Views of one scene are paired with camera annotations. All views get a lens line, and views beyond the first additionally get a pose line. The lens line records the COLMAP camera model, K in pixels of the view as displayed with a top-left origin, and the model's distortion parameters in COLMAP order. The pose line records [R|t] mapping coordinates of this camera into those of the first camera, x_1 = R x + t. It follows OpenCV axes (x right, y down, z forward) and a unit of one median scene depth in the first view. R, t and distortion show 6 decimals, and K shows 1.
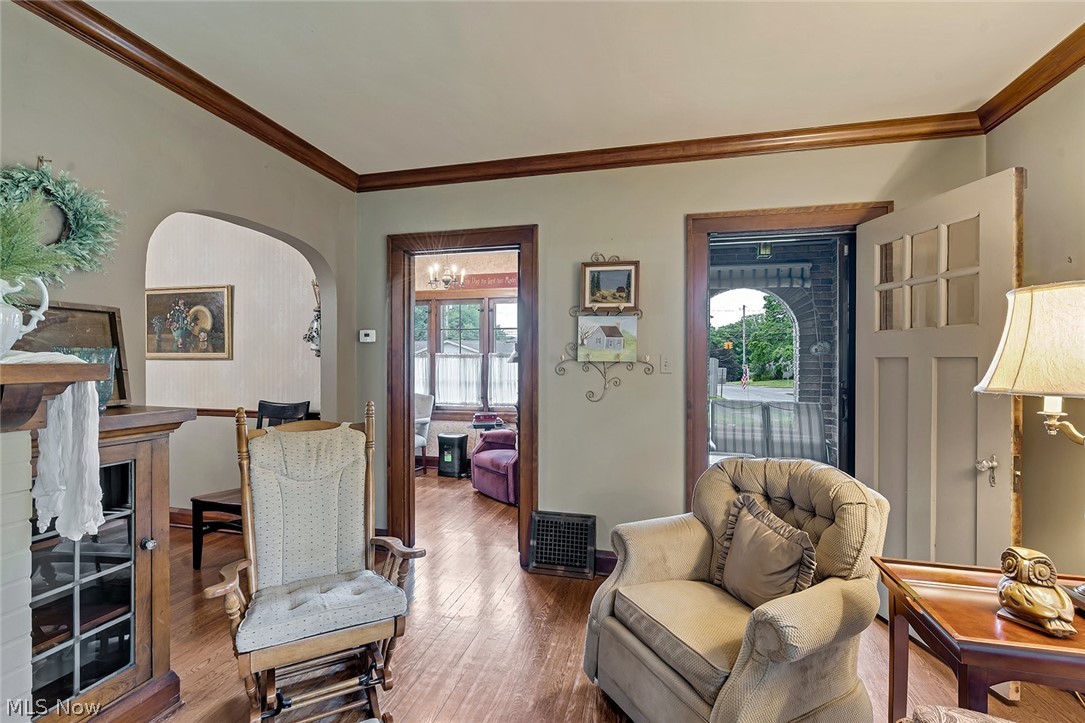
lens RADIAL K [[499.0, 0, 540.8], [0, 499.0, 358.1], [0, 0, 1]] dist [-0.002732, -0.000290]
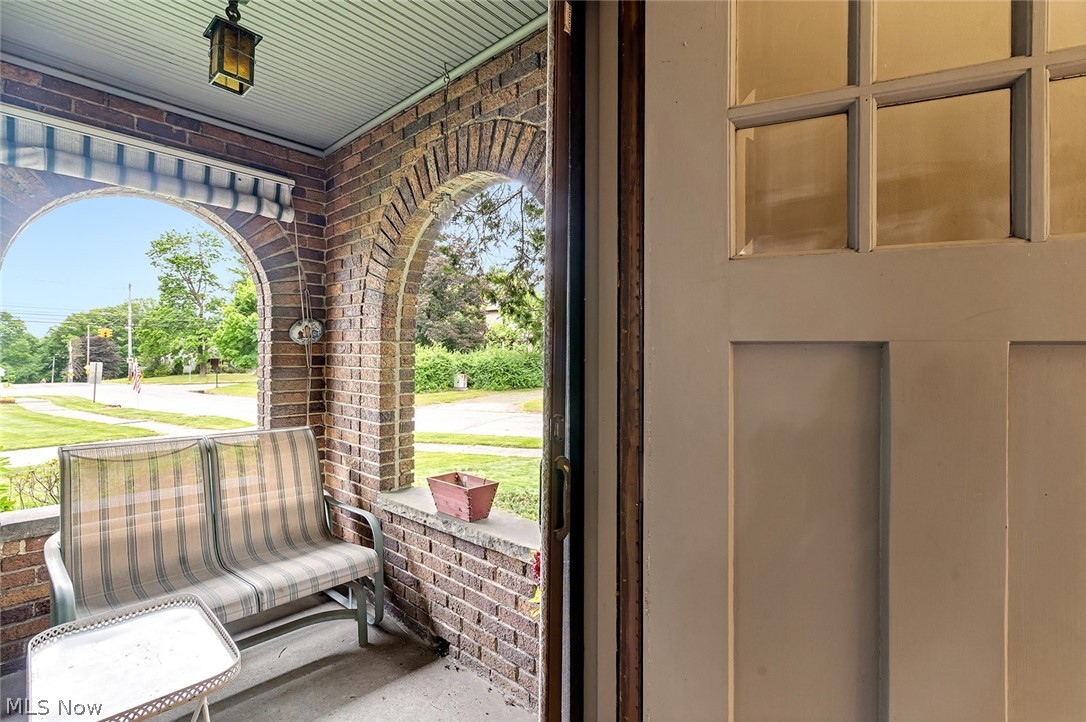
lens RADIAL K [[501.8, 0, 543.0], [0, 501.8, 361.0], [0, 0, 1]] dist [0.001190, 0.000322]
pose [[0.474474, -0.008052, 0.880232, 0.141669], [-0.009648, 0.999851, 0.014347, 0.003013], [-0.880216, -0.015300, 0.474326, 0.389277]]
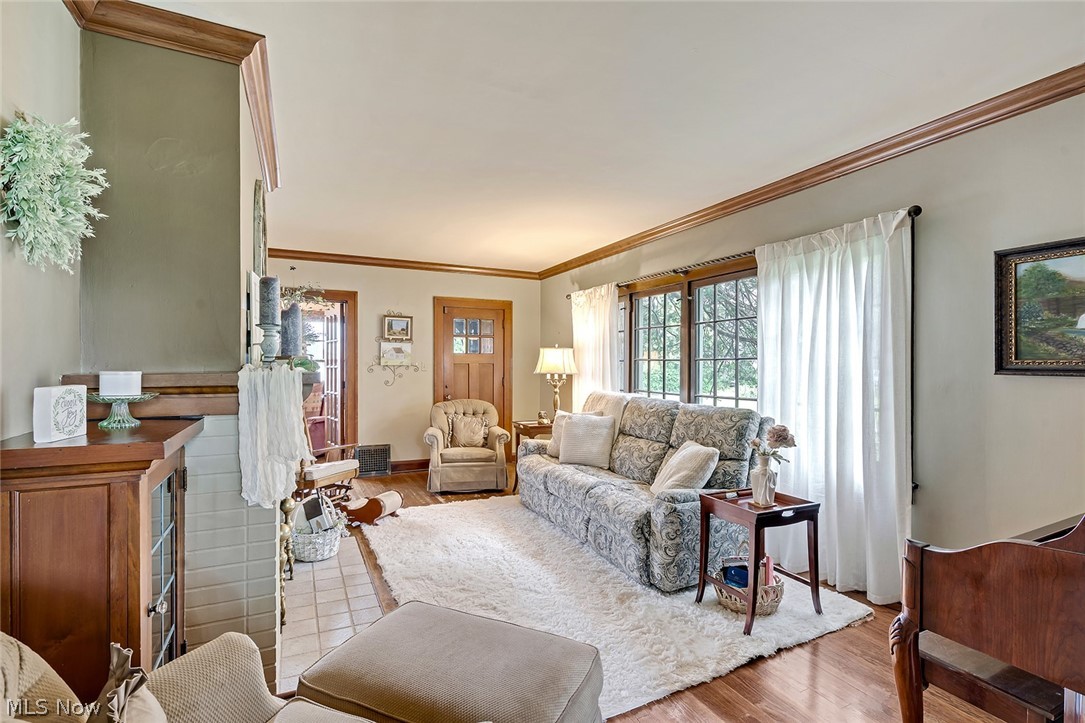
lens RADIAL K [[499.0, 0, 540.8], [0, 499.0, 358.1], [0, 0, 1]] dist [-0.002732, -0.000290]
pose [[0.762462, 0.006336, 0.647002, -0.625098], [-0.003108, 0.999976, -0.006130, -0.010080], [-0.647026, 0.002664, 0.762464, -0.781785]]
